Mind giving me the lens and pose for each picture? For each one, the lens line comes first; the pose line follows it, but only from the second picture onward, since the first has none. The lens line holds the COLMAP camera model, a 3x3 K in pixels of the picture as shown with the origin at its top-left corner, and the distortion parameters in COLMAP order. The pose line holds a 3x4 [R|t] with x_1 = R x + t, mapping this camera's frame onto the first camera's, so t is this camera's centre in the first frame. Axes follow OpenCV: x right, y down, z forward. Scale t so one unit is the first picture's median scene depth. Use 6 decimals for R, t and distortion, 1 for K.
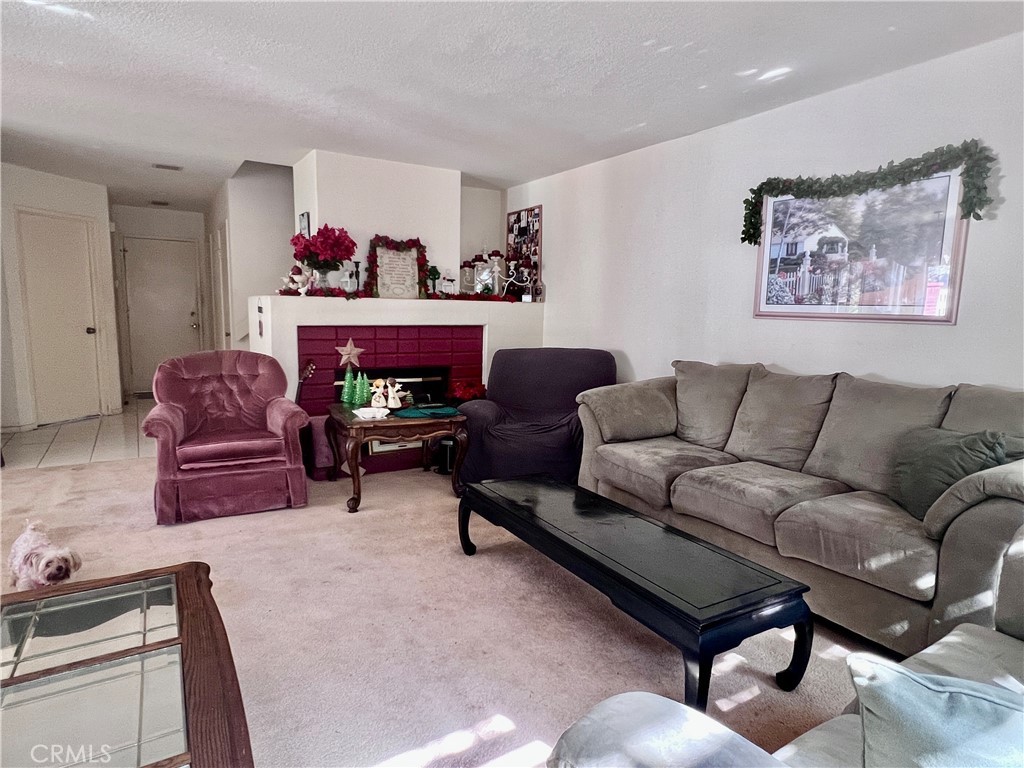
lens RADIAL K [[596.3, 0, 509.1], [0, 596.3, 386.5], [0, 0, 1]] dist [0.003539, 0.001047]
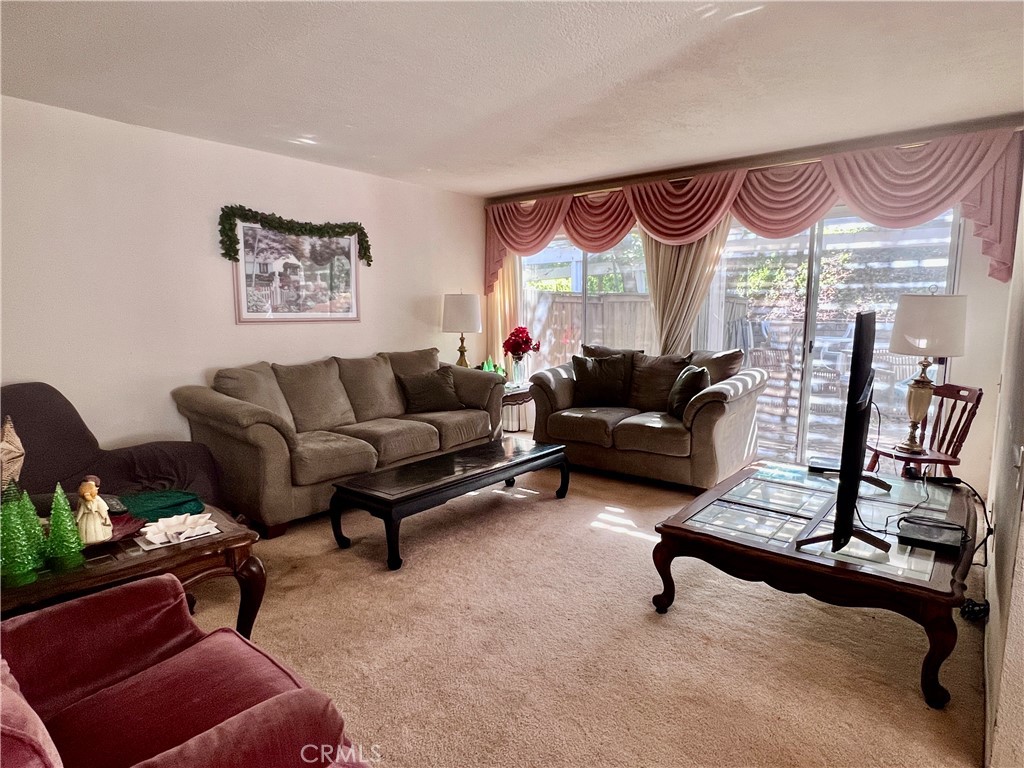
lens RADIAL K [[596.3, 0, 509.1], [0, 596.3, 386.5], [0, 0, 1]] dist [0.003539, 0.001047]
pose [[-0.334325, -0.136725, 0.932487, -0.925176], [0.122194, 0.974781, 0.186737, -0.162944], [-0.934503, 0.176376, -0.309187, 0.973193]]
